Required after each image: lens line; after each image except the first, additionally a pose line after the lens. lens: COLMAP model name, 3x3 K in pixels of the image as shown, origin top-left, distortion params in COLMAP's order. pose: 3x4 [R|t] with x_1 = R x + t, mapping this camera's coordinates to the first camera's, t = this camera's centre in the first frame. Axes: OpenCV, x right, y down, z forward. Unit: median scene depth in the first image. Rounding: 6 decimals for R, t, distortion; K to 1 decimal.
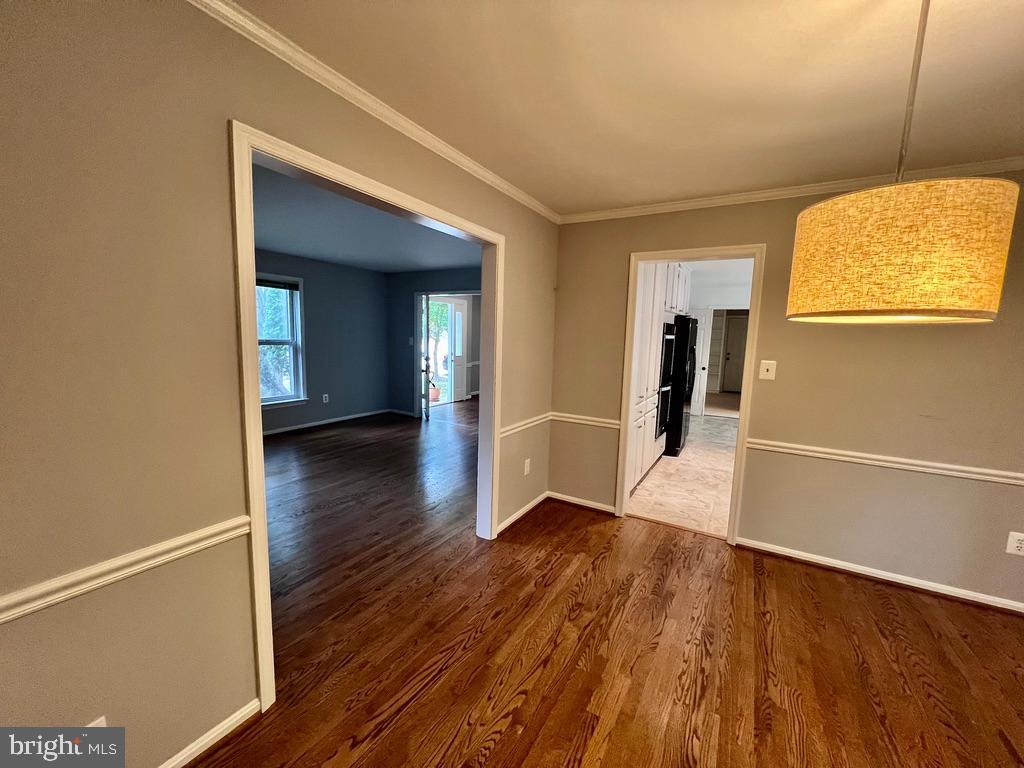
lens RADIAL K [[420.6, 0, 516.6], [0, 420.6, 381.2], [0, 0, 1]] dist [-0.006114, 0.001123]
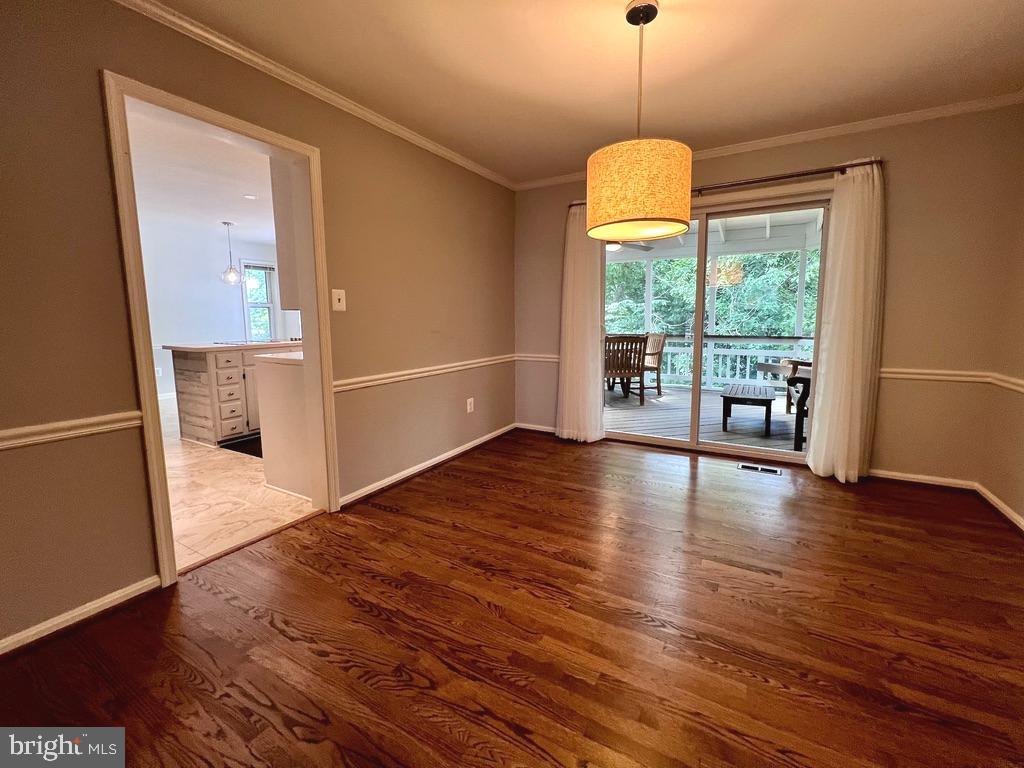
lens RADIAL K [[420.6, 0, 545.8], [0, 420.6, 365.6], [0, 0, 1]] dist [-0.006114, 0.001123]
pose [[-0.024967, -0.150095, 0.988356, -0.334929], [0.120878, 0.980957, 0.152025, 0.029357], [-0.992353, 0.123266, -0.006348, 0.638978]]
